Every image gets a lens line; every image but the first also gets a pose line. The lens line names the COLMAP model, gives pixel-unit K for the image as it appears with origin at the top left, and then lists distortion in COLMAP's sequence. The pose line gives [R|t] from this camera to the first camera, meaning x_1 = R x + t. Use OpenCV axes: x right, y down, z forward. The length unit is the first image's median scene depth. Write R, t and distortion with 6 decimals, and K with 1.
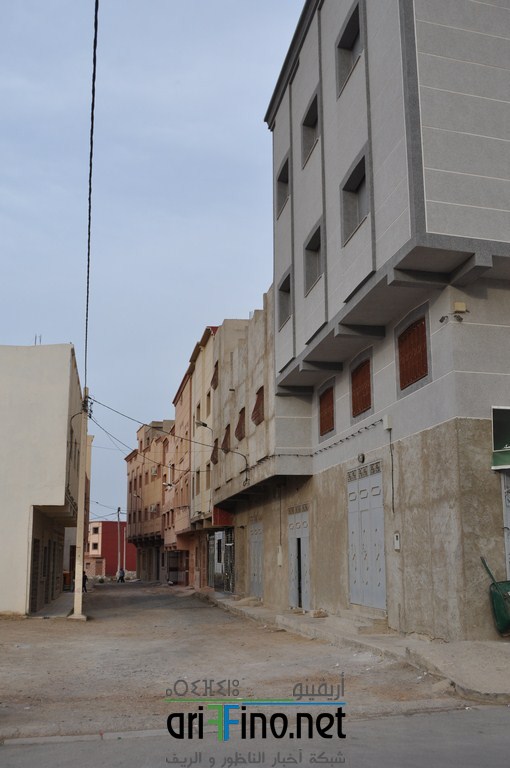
lens RADIAL K [[824.5, 0, 256.6], [0, 824.5, 387.0], [0, 0, 1]] dist [-0.058762, 0.018158]
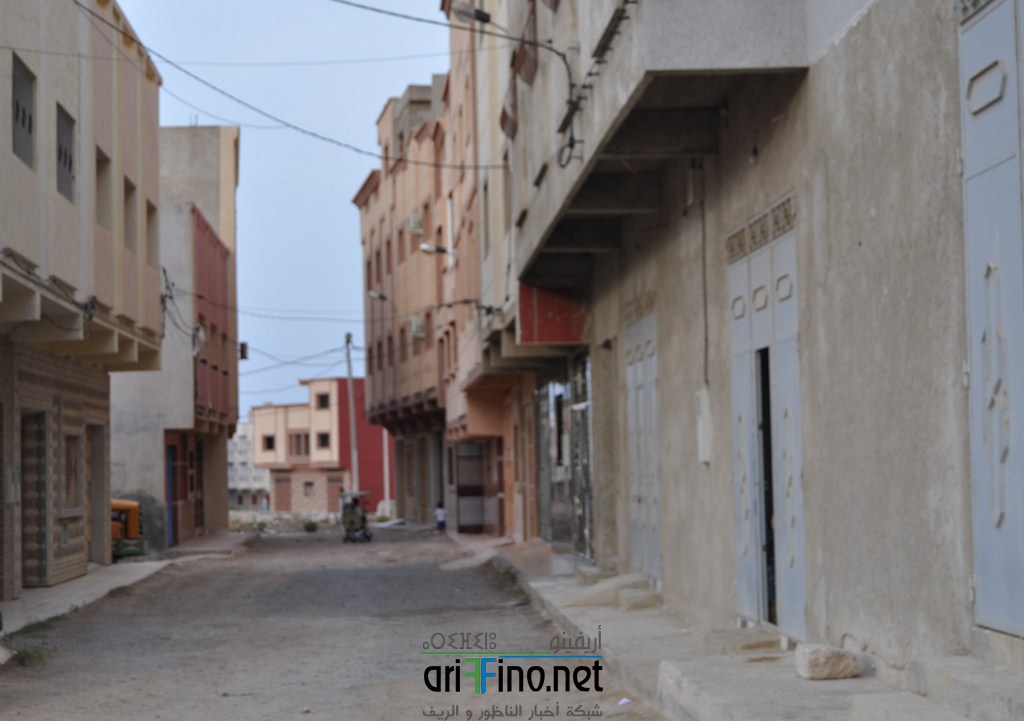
lens RADIAL K [[2073.3, 0, 465.9], [0, 2073.3, 379.9], [0, 0, 1]] dist [-0.032022, -0.058015]
pose [[0.991221, -0.020414, -0.130629, 0.019468], [0.041409, 0.986233, 0.160094, 0.039941], [0.125562, -0.164098, 0.978420, 0.168695]]
